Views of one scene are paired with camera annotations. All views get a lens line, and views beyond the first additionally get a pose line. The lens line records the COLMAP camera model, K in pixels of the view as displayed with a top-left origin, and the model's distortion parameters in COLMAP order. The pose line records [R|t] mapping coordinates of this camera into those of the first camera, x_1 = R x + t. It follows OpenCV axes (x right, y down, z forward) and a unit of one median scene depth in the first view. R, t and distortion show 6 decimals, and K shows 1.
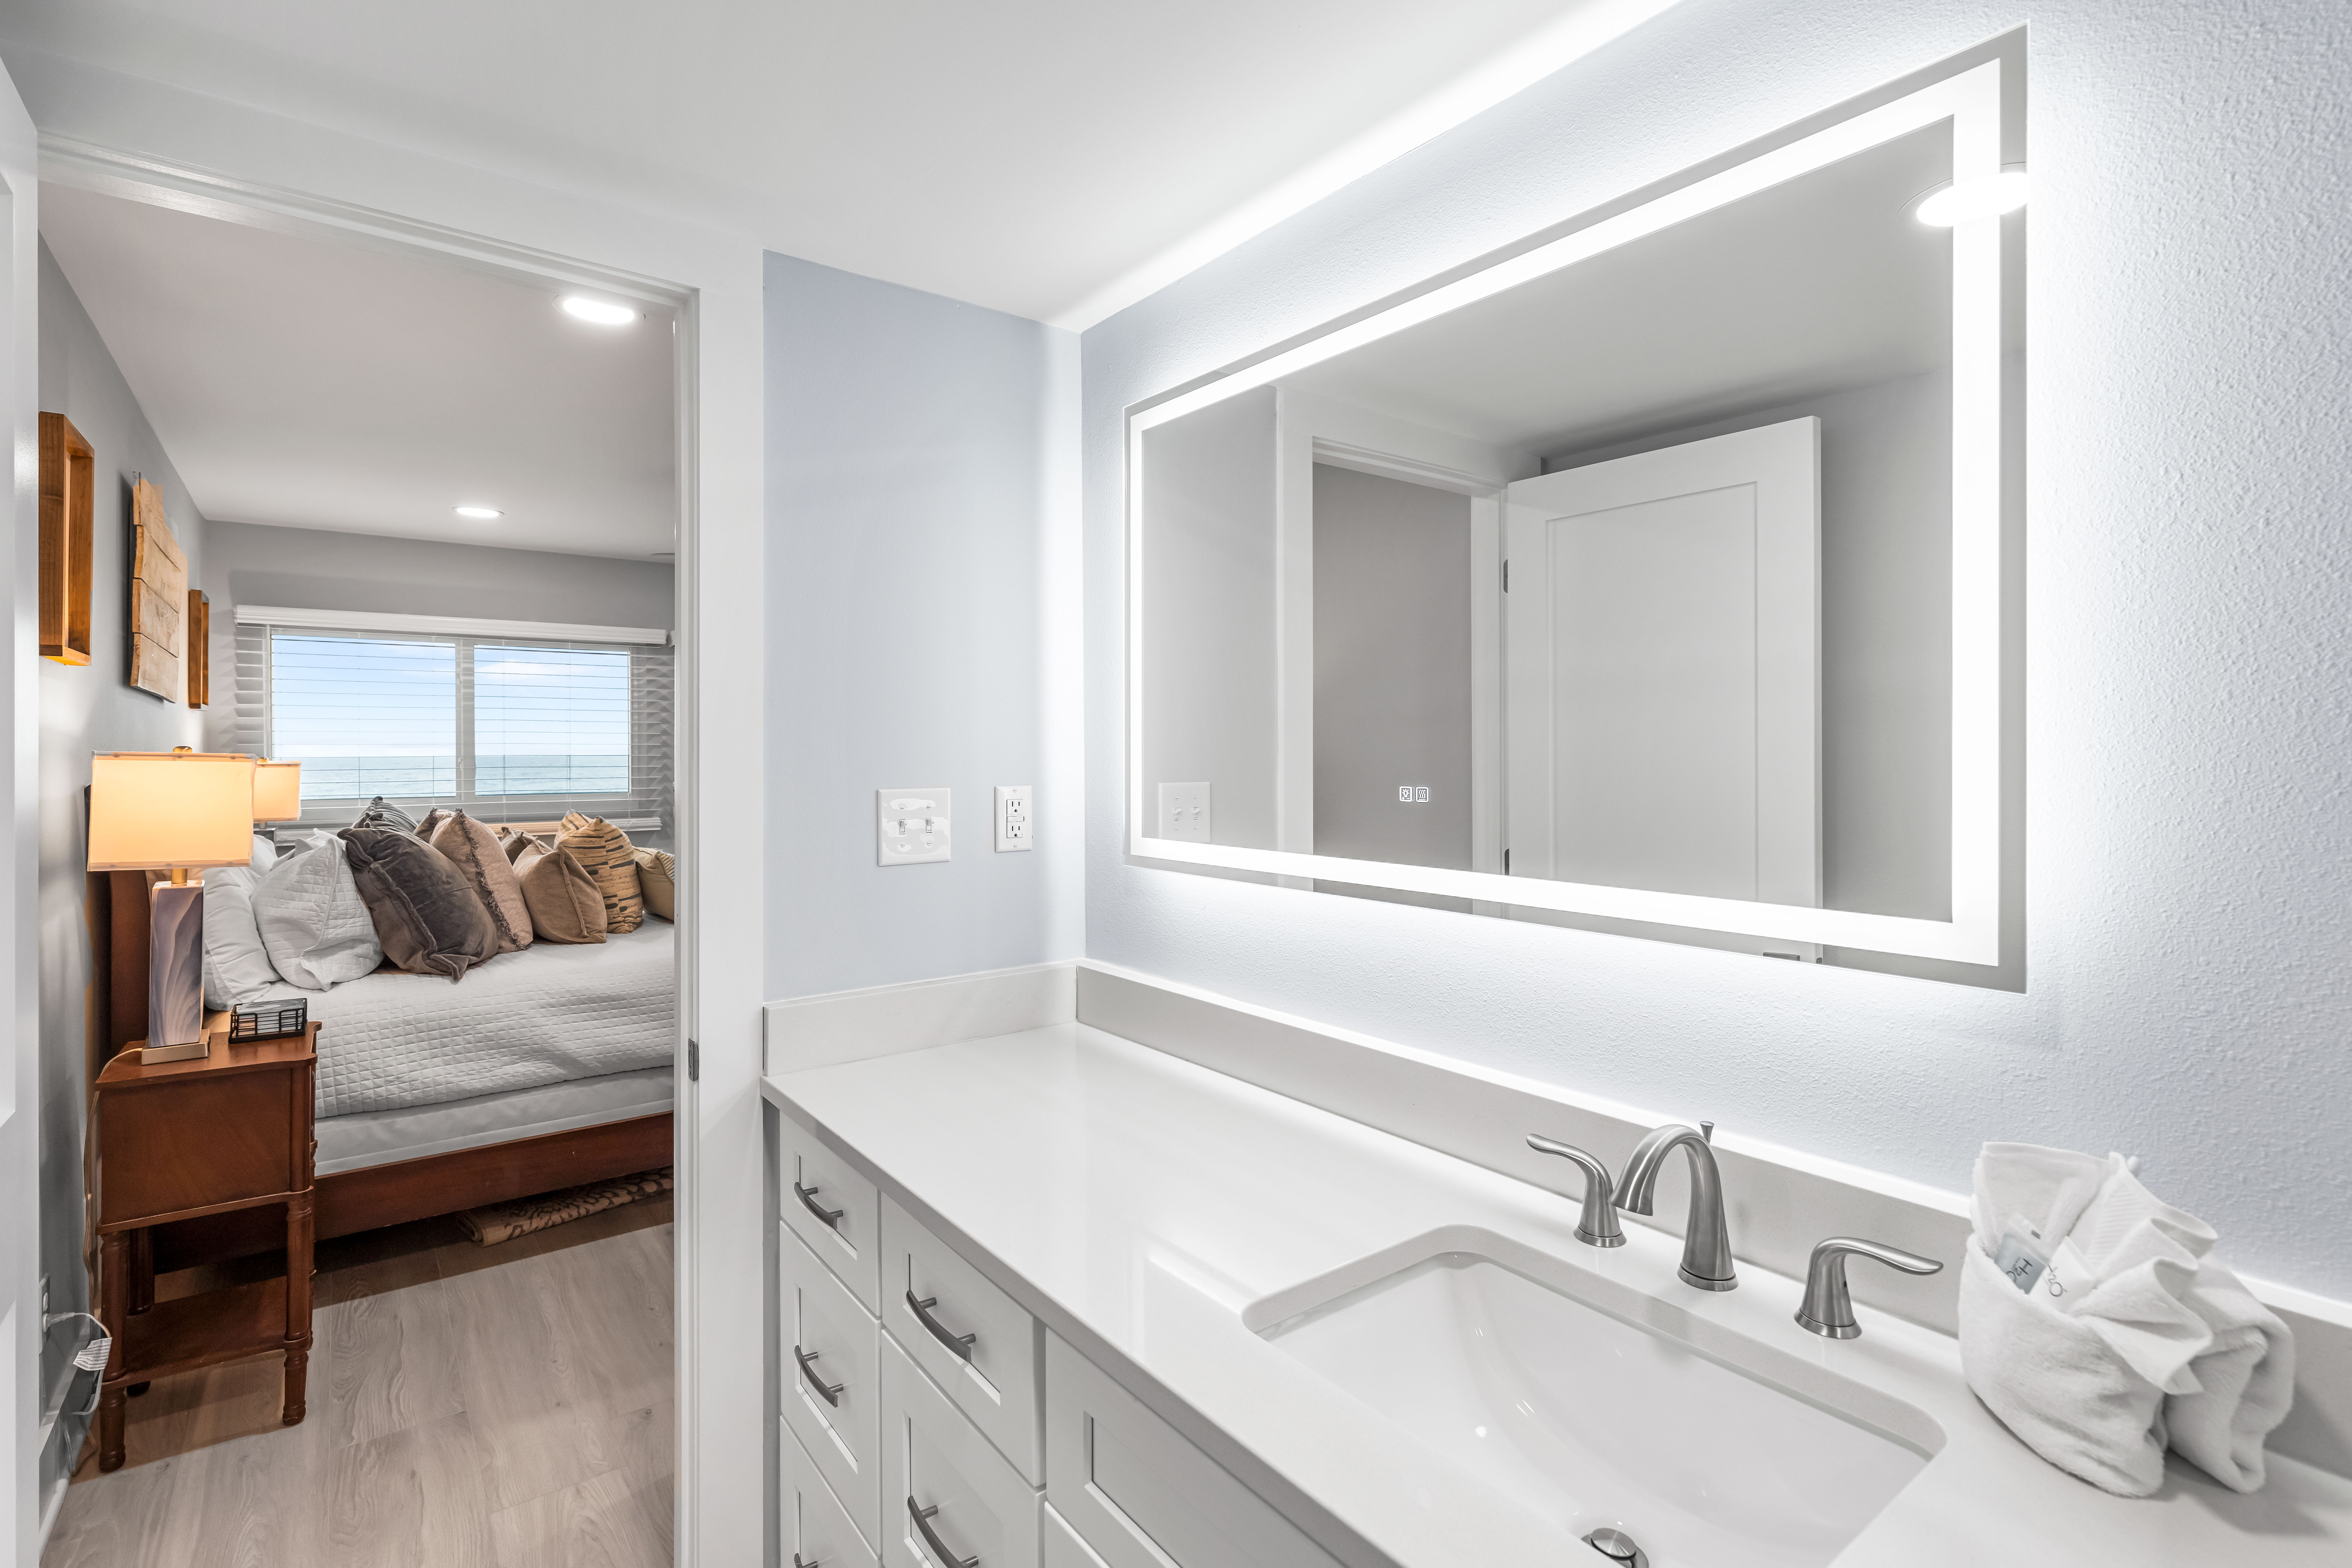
lens RADIAL K [[1159.3, 0, 1255.2], [0, 1159.3, 739.8], [0, 0, 1]] dist [0.009364, -0.003808]
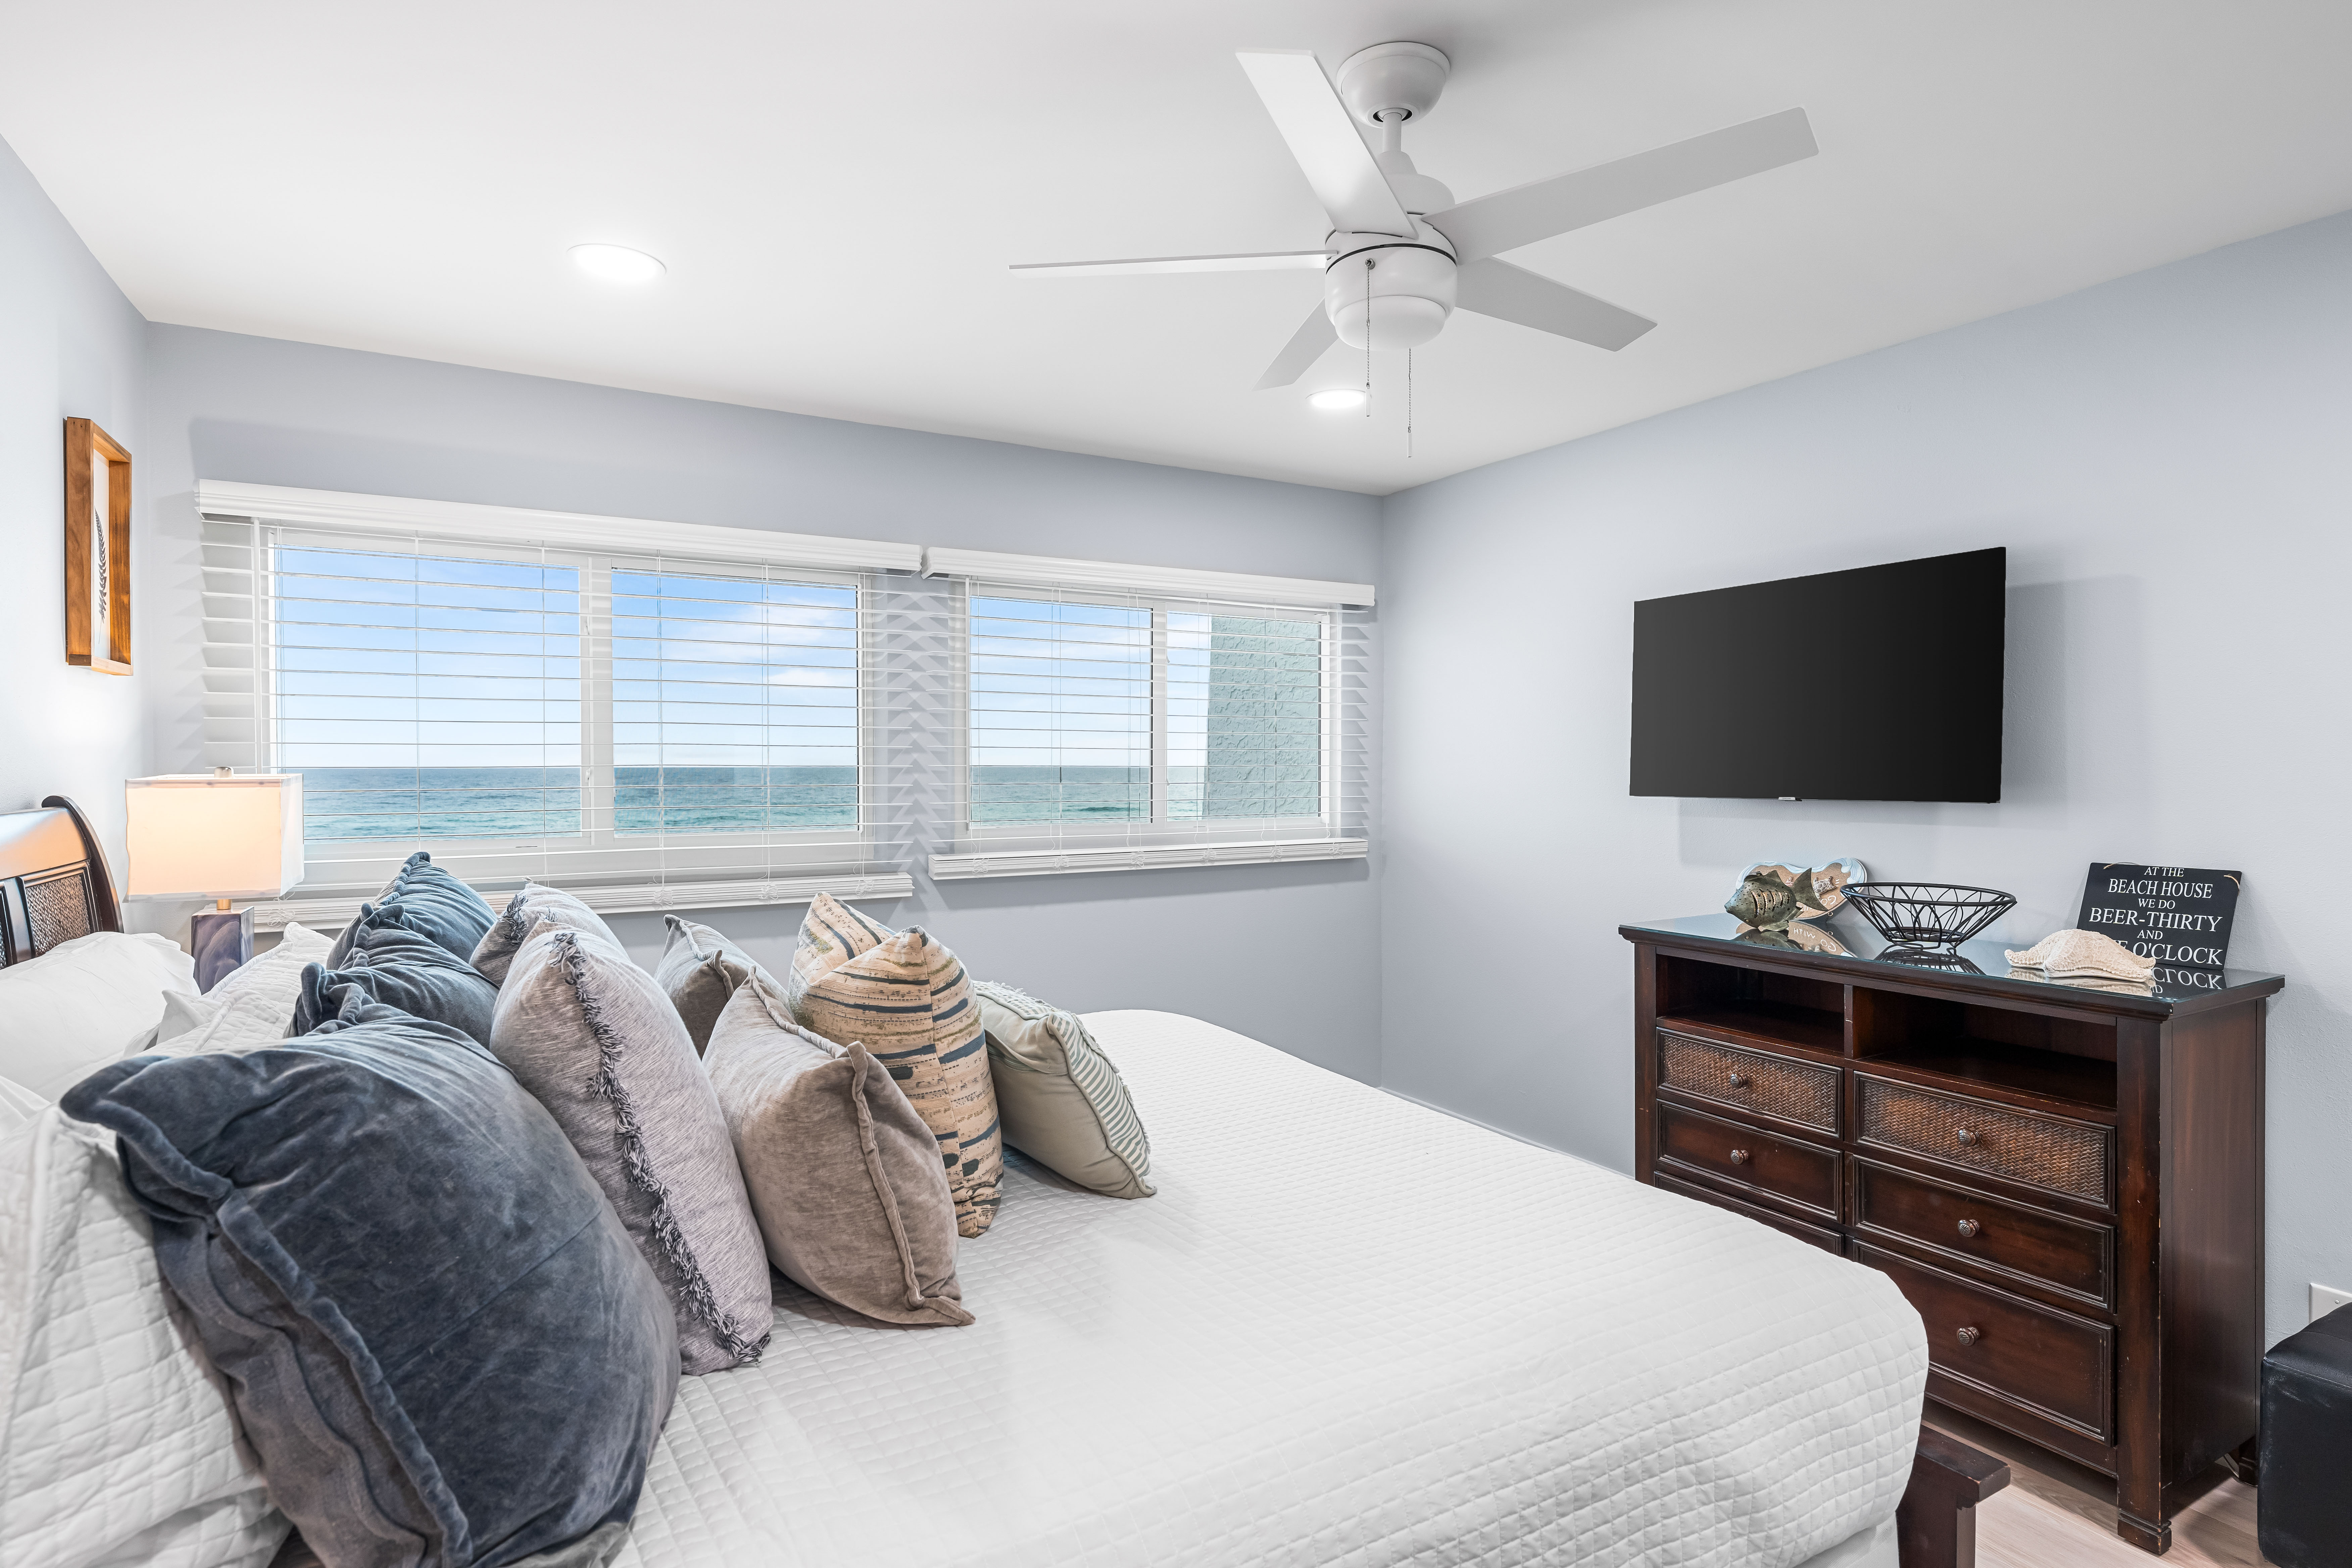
lens RADIAL K [[1211.6, 0, 1181.5], [0, 1211.6, 770.0], [0, 0, 1]] dist [-0.001611, 0.001936]
pose [[0.988572, 0.003197, -0.150718, -0.420356], [-0.001222, 0.999912, 0.013192, 0.010432], [0.150747, -0.012857, 0.988489, 0.627061]]
